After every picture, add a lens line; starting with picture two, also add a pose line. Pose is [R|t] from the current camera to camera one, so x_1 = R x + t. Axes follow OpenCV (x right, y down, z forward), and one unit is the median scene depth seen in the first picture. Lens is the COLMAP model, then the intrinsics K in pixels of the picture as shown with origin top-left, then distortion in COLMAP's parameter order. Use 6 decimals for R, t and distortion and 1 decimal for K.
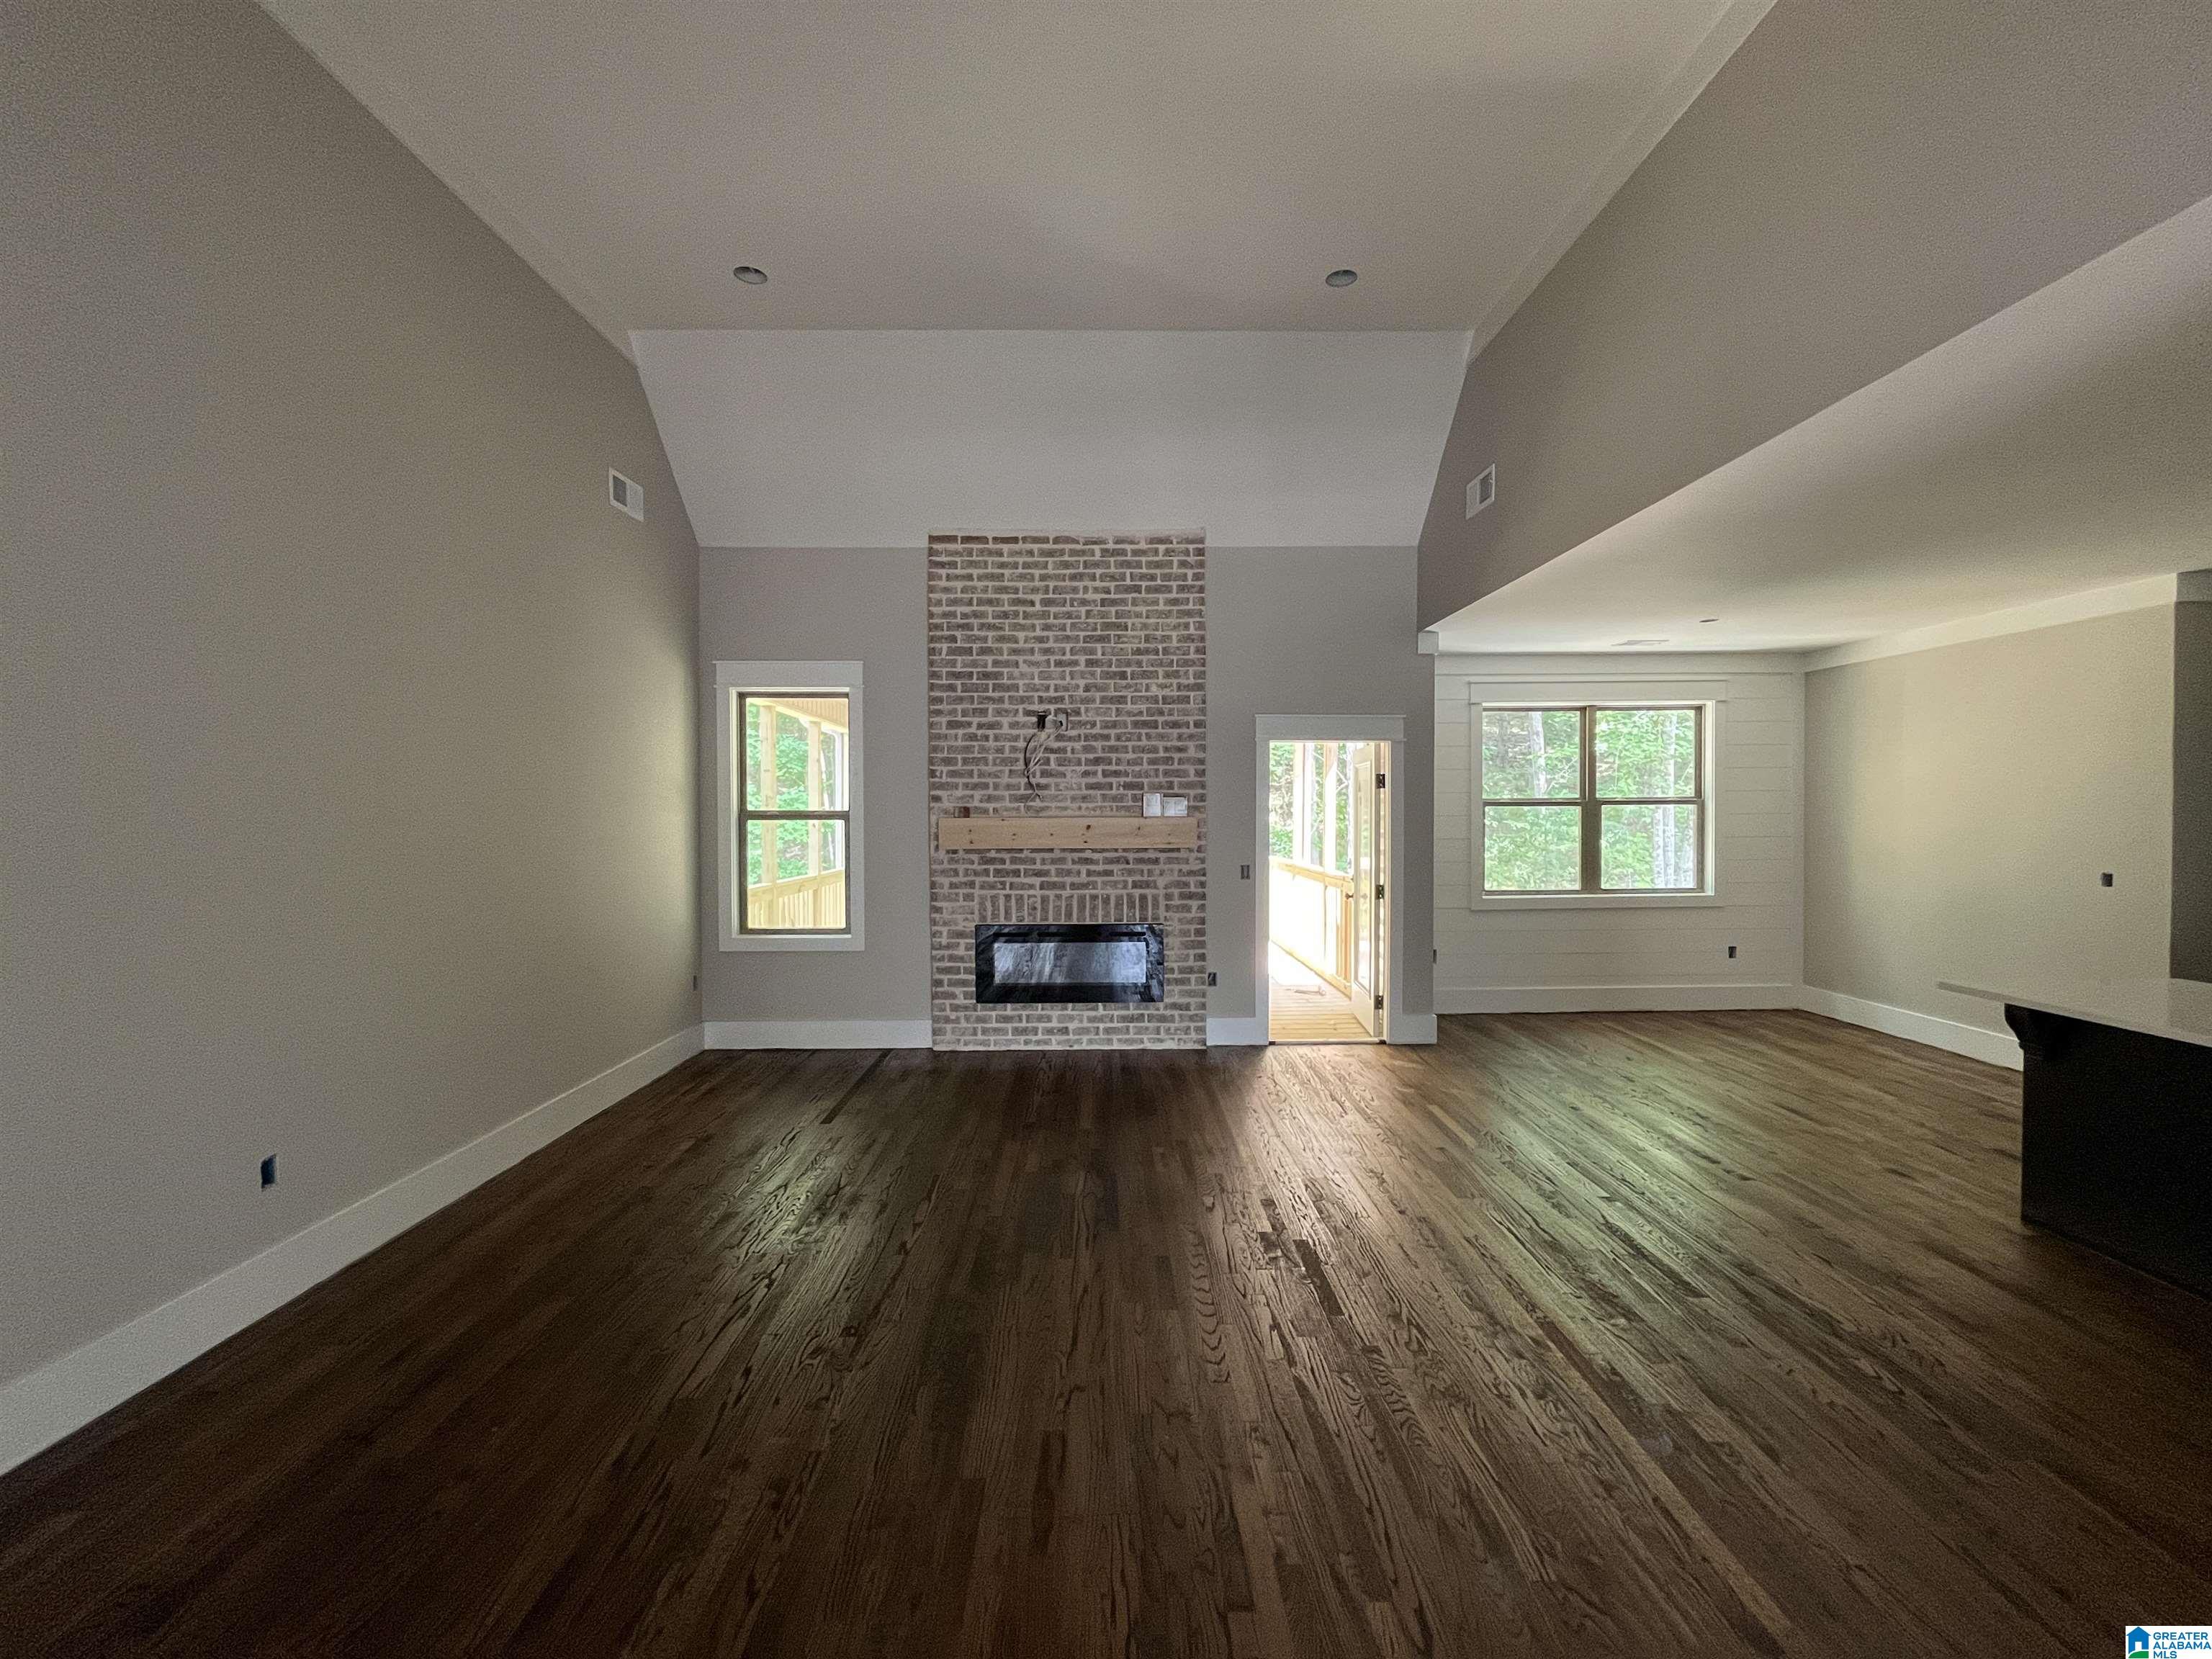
lens RADIAL K [[896.0, 0, 1106.0], [0, 896.0, 829.5], [0, 0, 1]] dist [-0.000772, -0.000132]
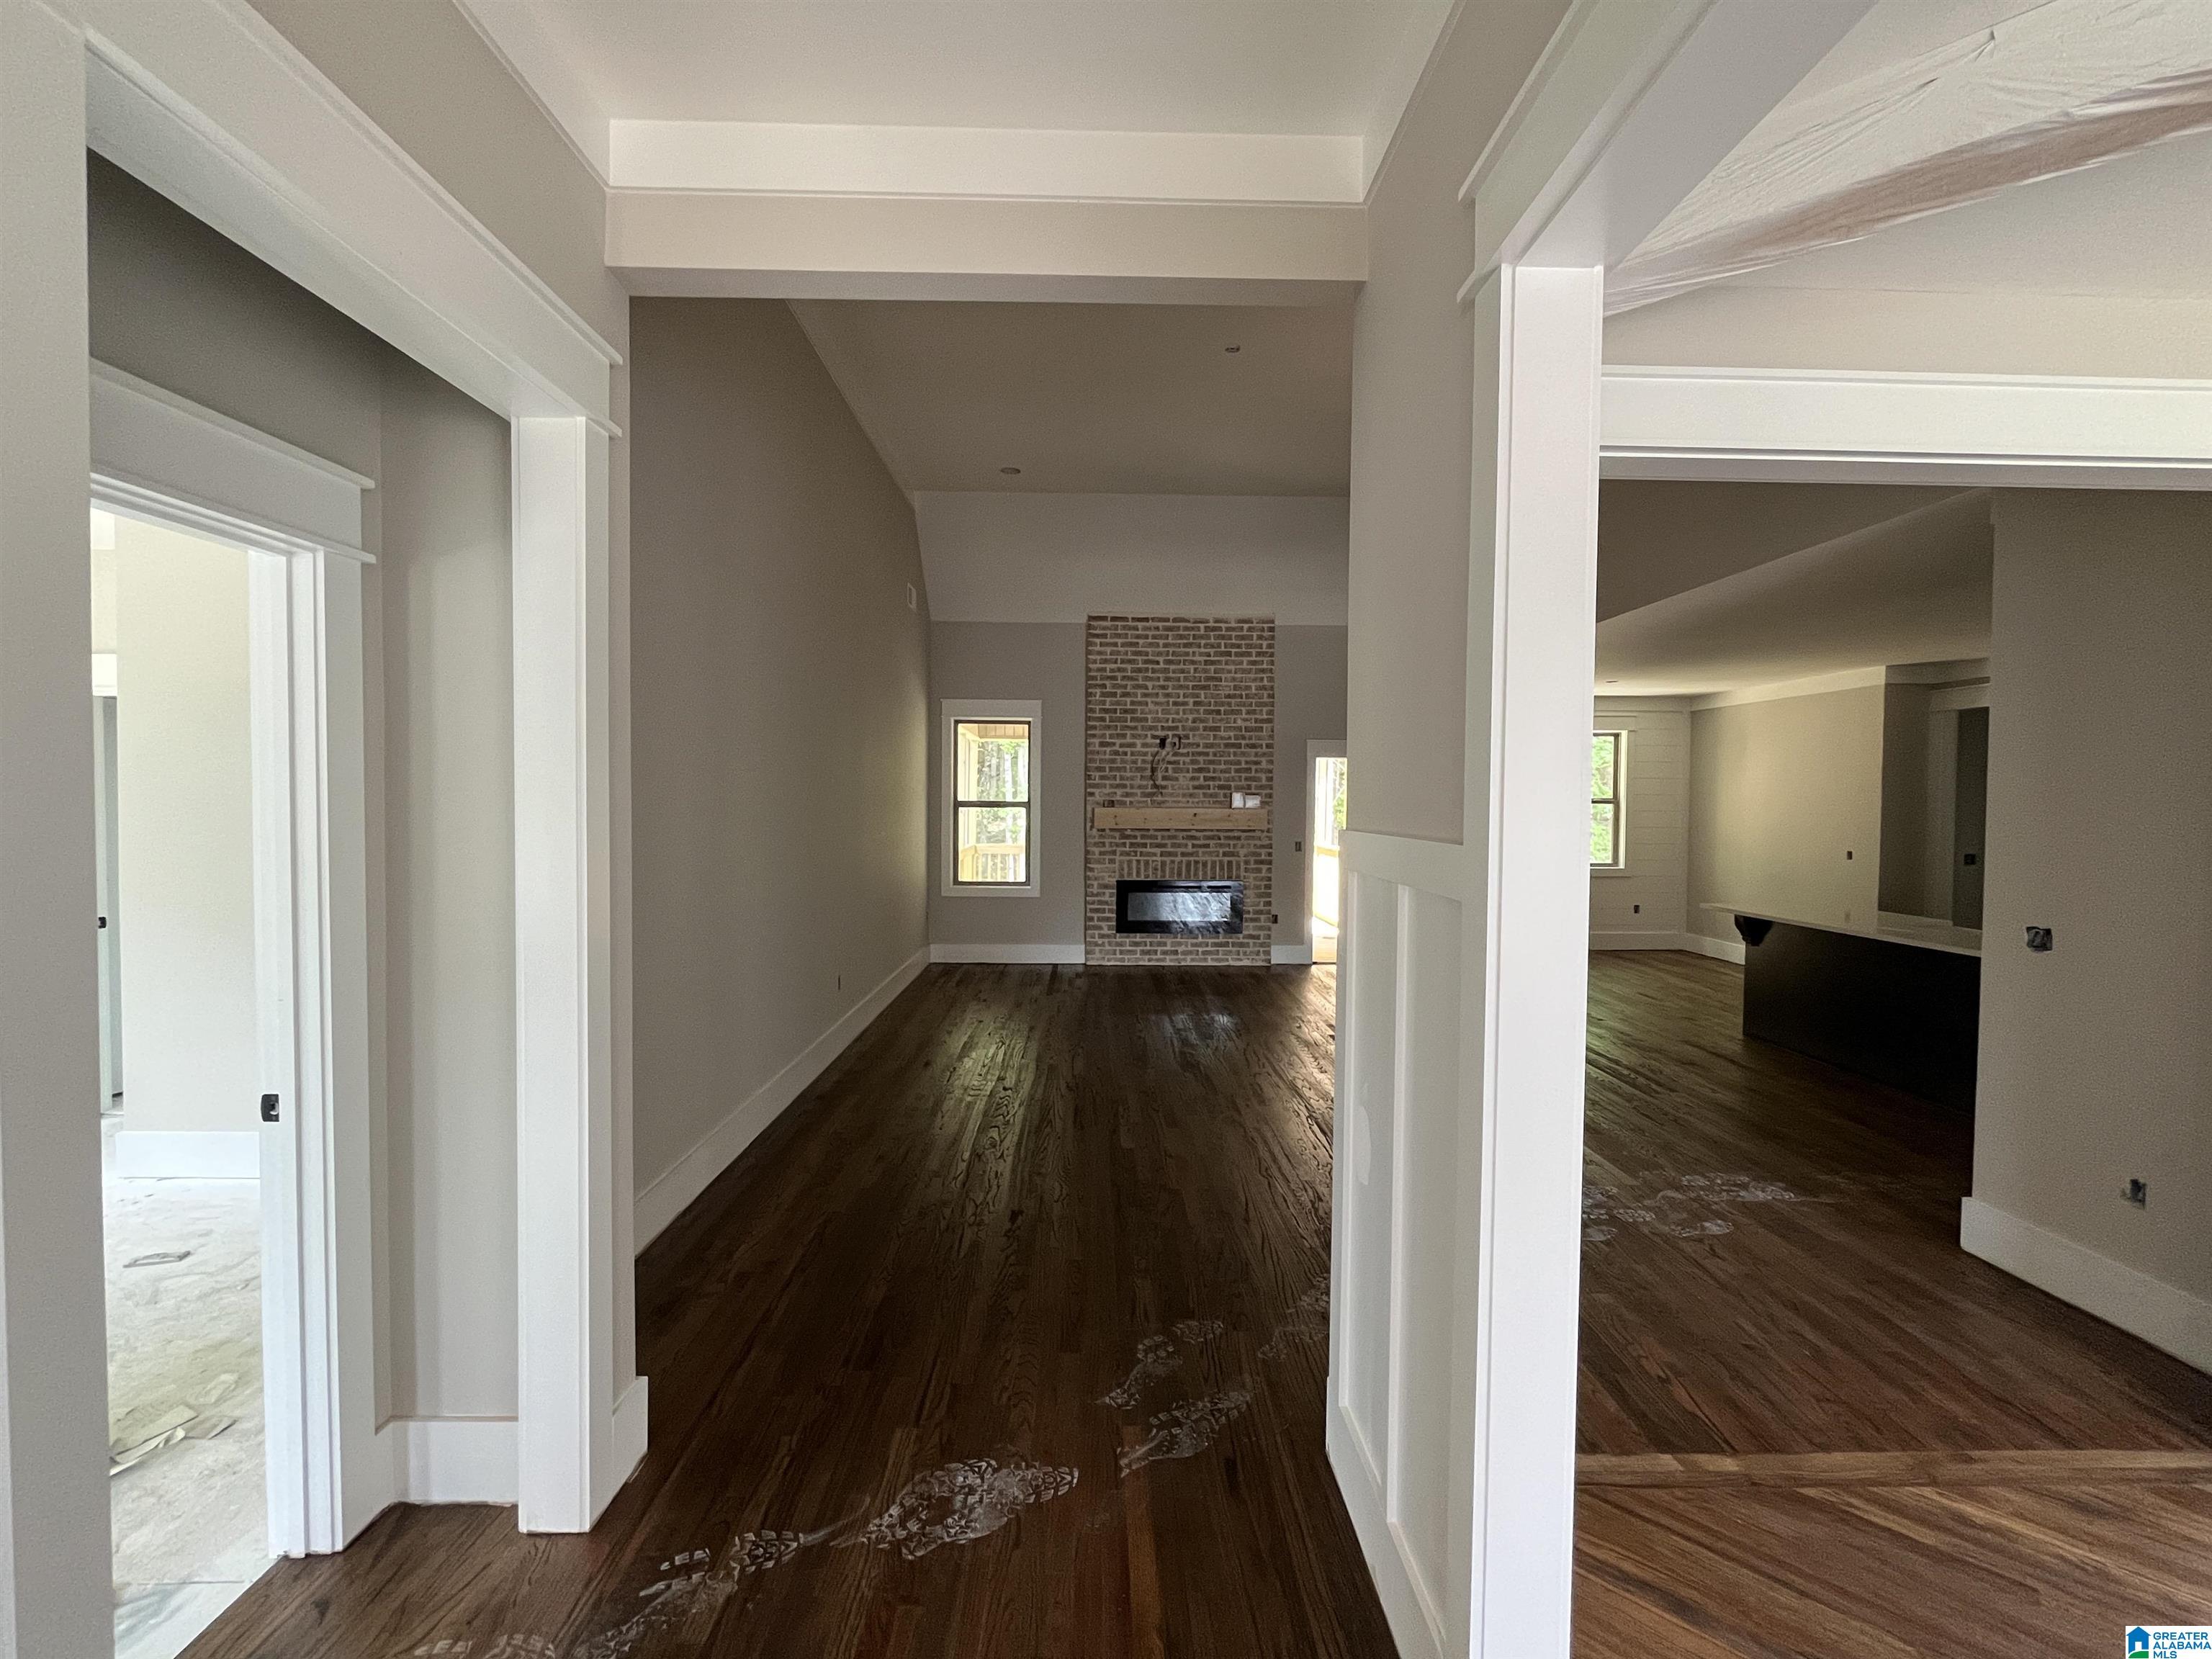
lens RADIAL K [[896.0, 0, 1106.0], [0, 896.0, 829.5], [0, 0, 1]] dist [-0.000772, -0.000132]
pose [[0.999907, 0.011477, 0.007312, -0.174707], [-0.011556, 0.999874, 0.010885, 0.007361], [-0.007186, -0.010968, 0.999914, -0.477436]]
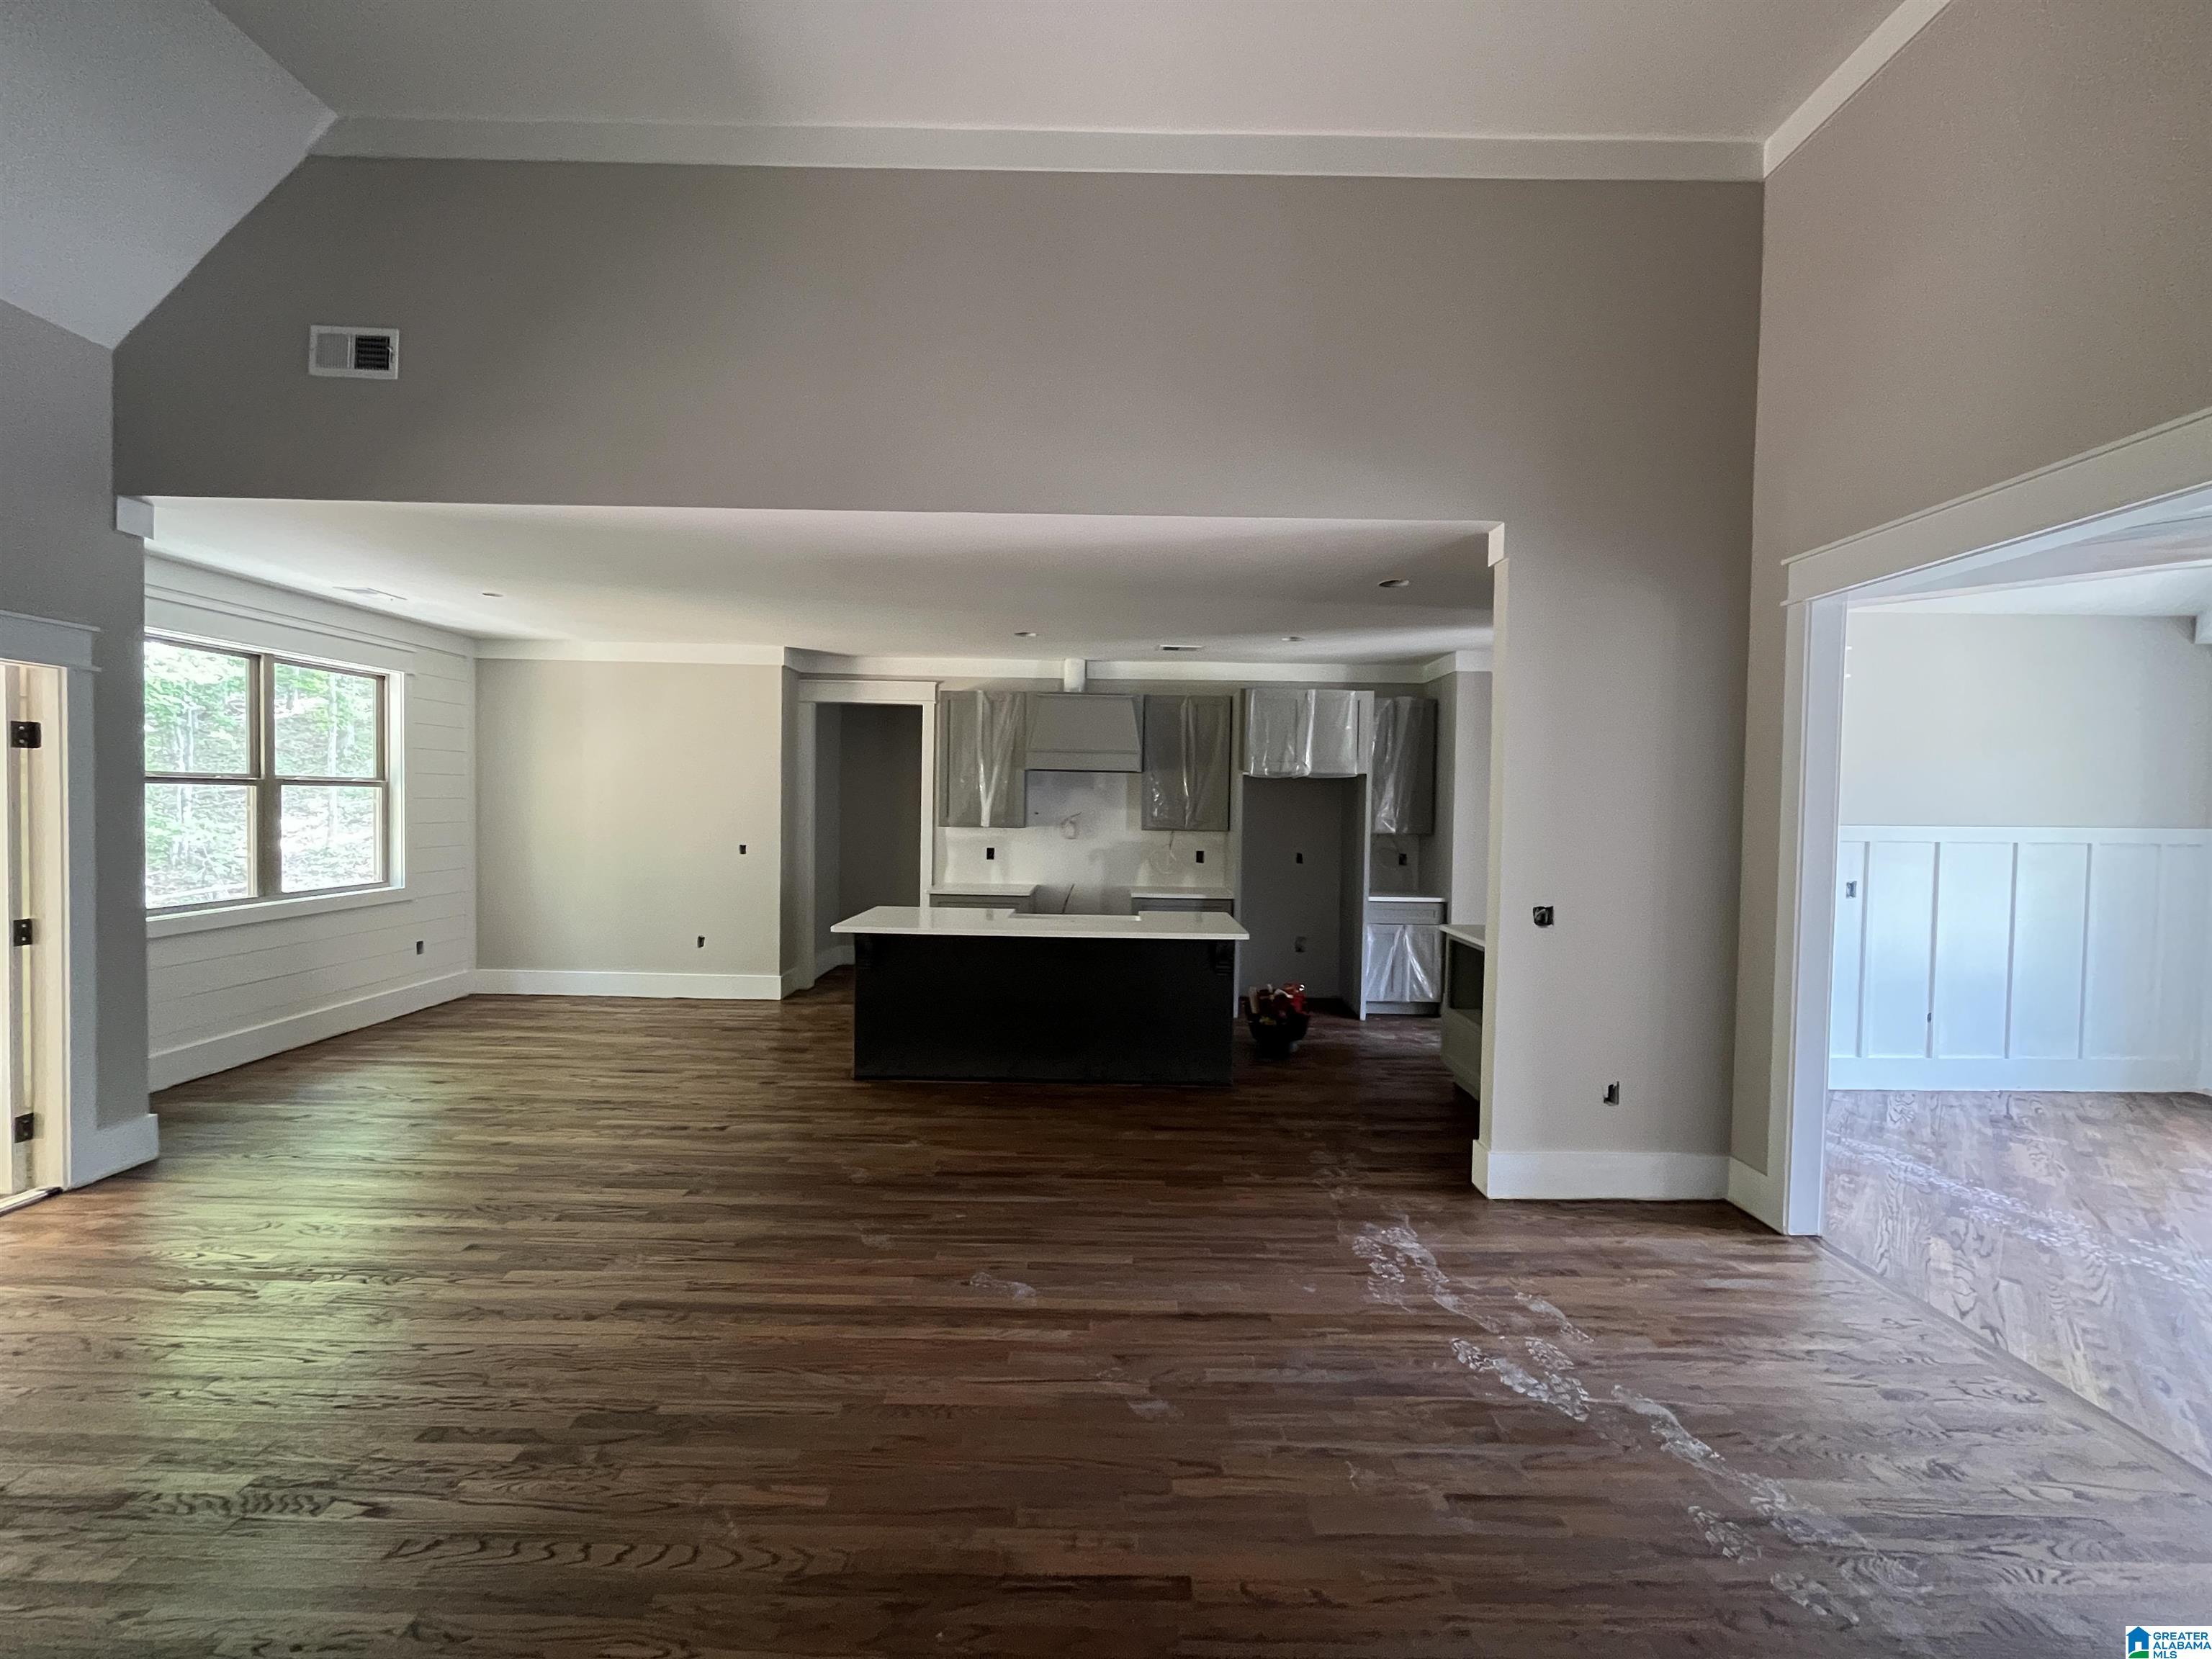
lens RADIAL K [[896.0, 0, 1106.0], [0, 896.0, 829.5], [0, 0, 1]] dist [-0.000772, -0.000132]
pose [[0.008143, -0.023960, 0.999680, -0.261812], [0.001230, 0.999712, 0.023950, -0.007698], [-0.999966, 0.001035, 0.008170, 0.334482]]
